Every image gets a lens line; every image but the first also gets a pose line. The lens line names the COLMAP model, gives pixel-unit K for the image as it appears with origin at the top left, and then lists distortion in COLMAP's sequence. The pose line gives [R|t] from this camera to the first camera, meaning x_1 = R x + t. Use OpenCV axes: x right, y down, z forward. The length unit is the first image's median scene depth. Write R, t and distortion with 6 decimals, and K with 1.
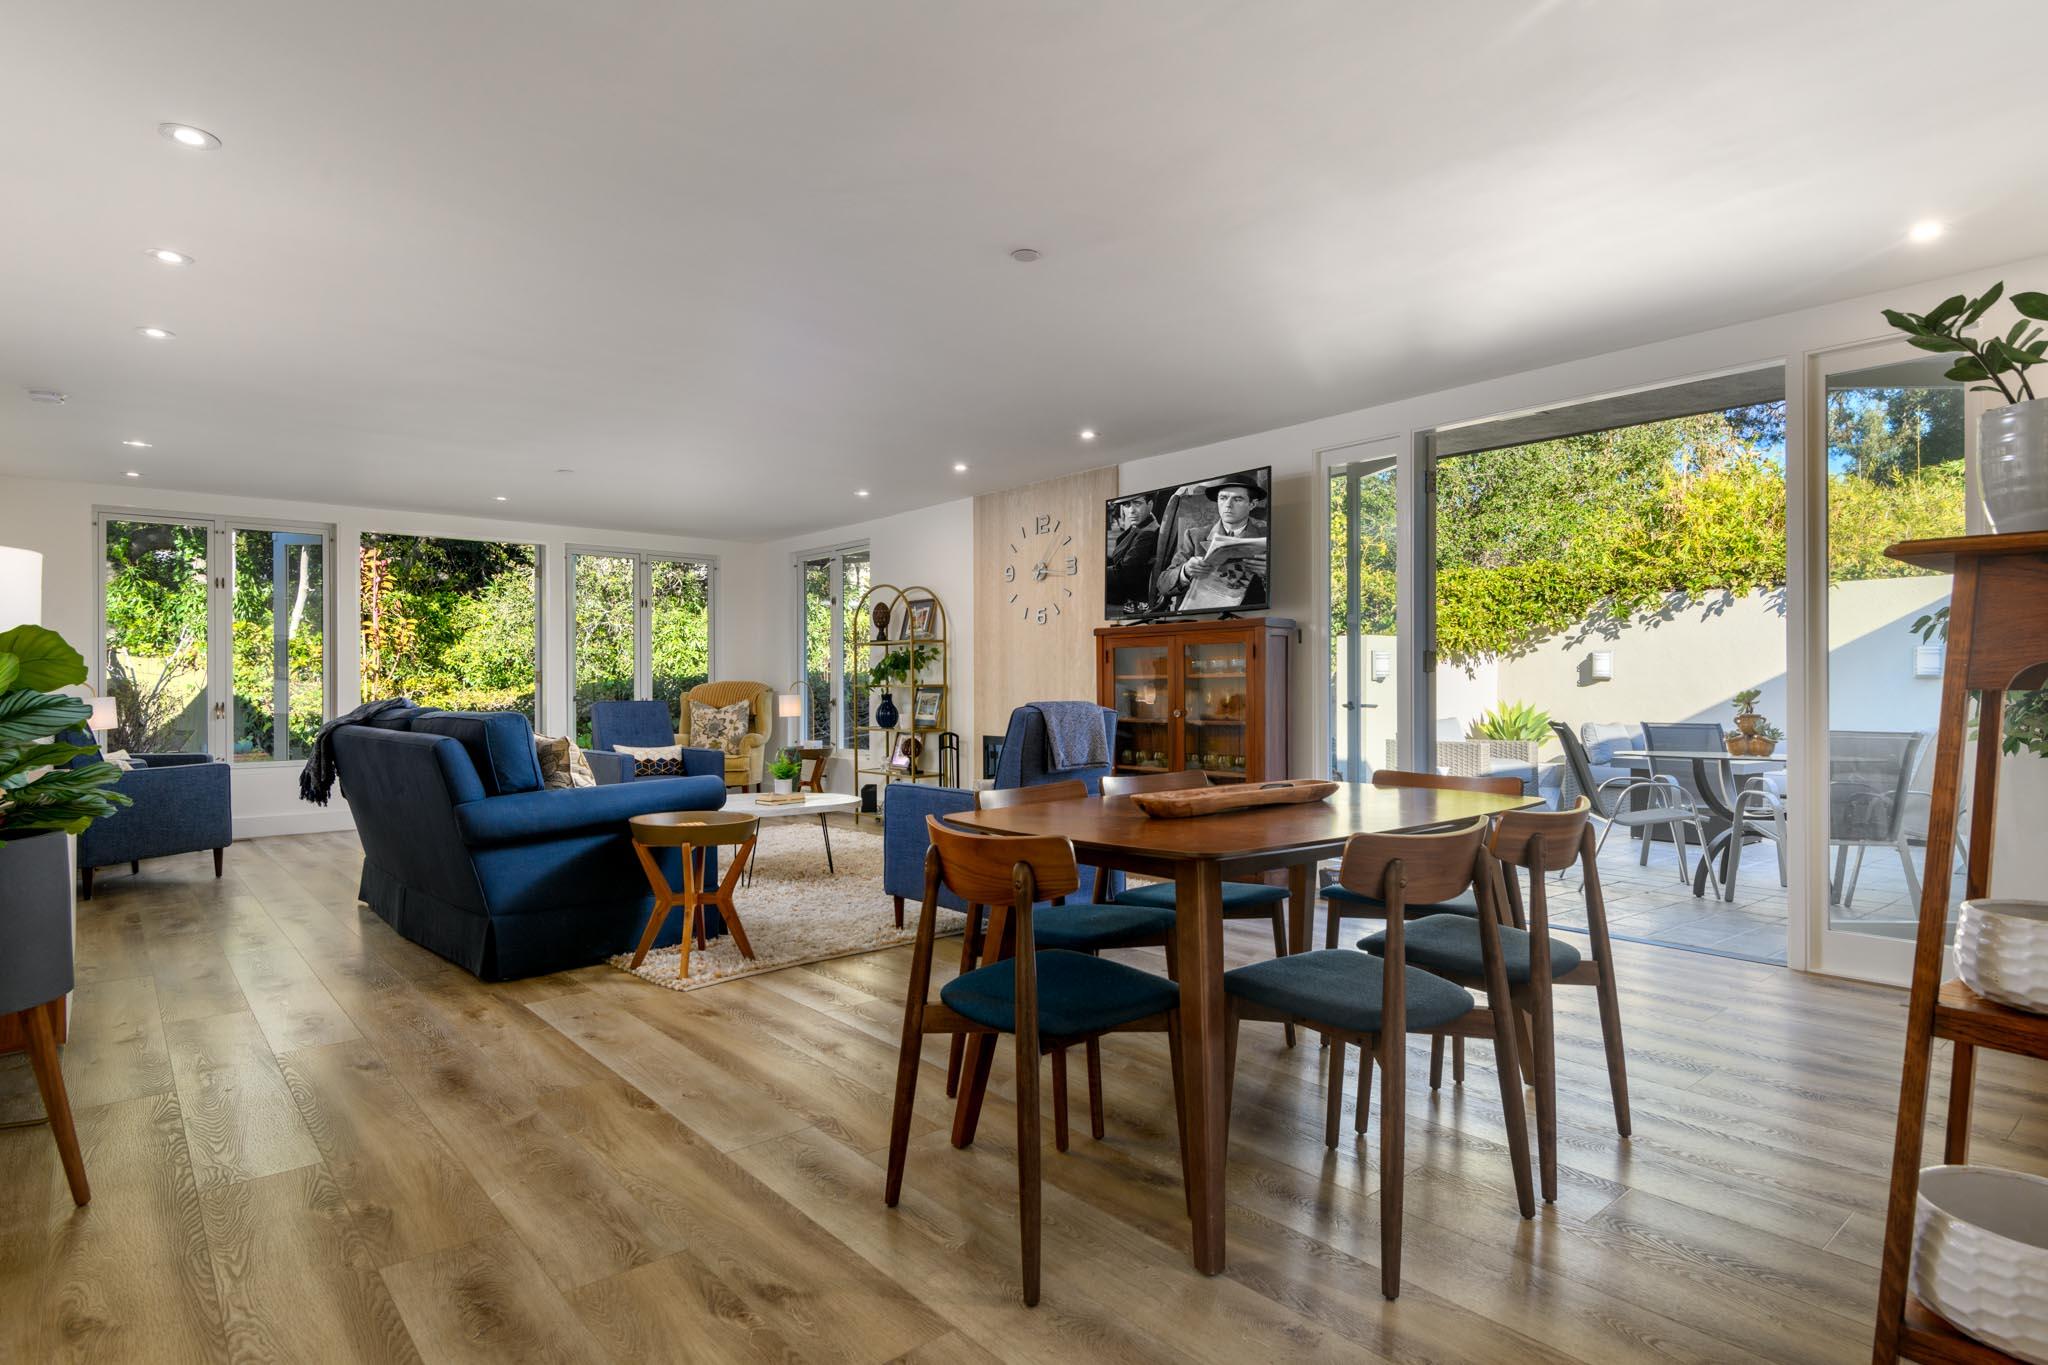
lens RADIAL K [[1096.3, 0, 1024.0], [0, 1096.3, 682.5], [0, 0, 1]] dist [0.003430, -0.000268]
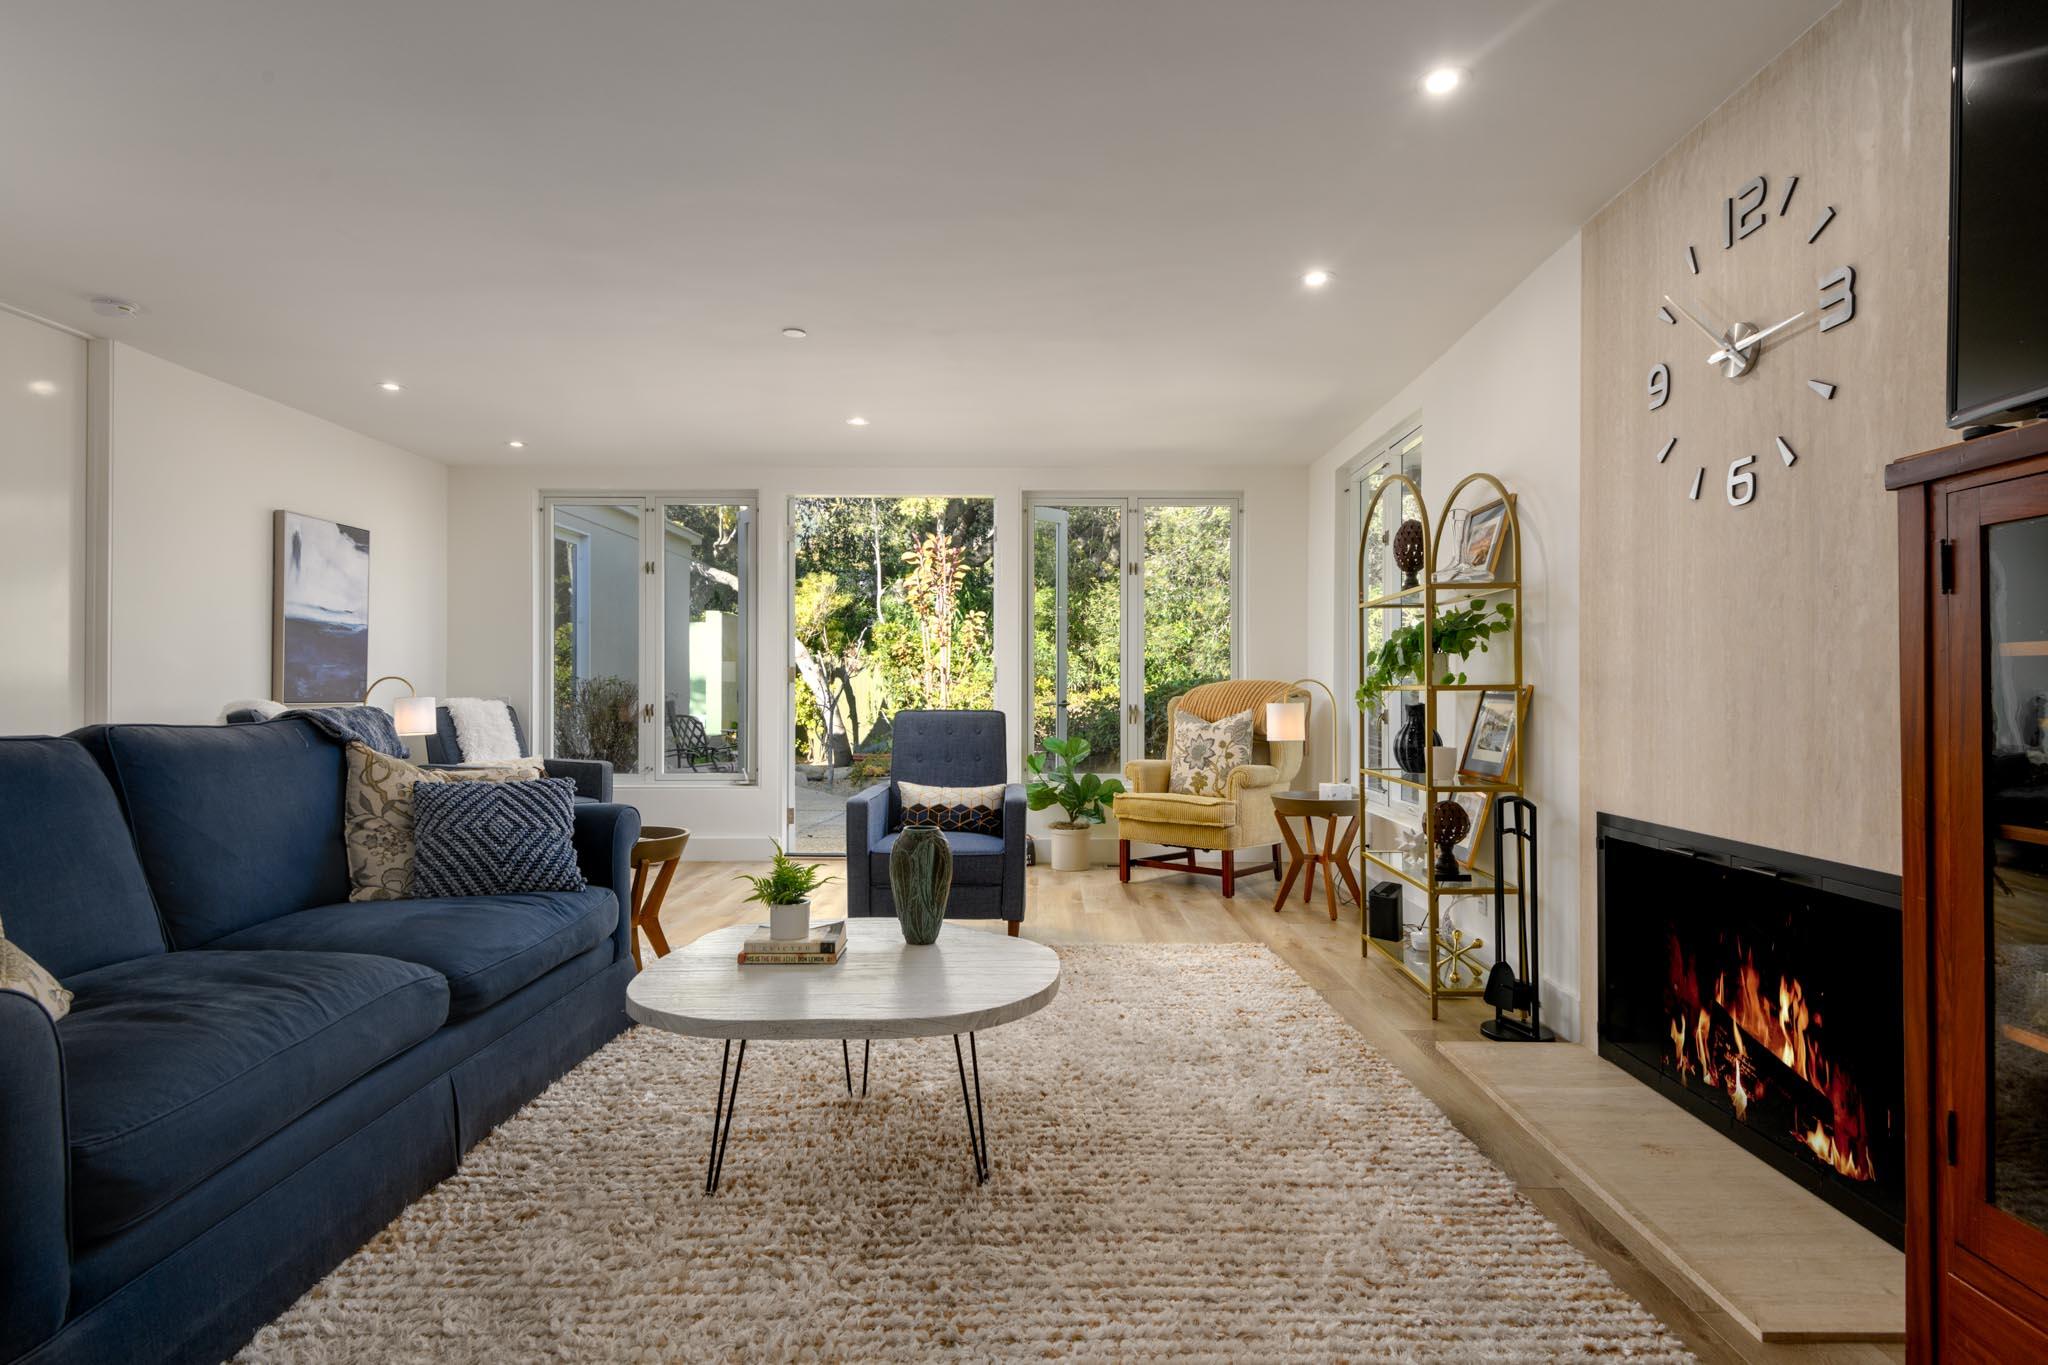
lens RADIAL K [[1096.3, 0, 1024.0], [0, 1096.3, 682.5], [0, 0, 1]] dist [0.003430, -0.000268]
pose [[0.756556, -0.000208, -0.653929, 0.069667], [-0.000977, 0.999998, -0.001449, 0.002402], [0.653928, 0.001735, 0.756555, 0.591125]]
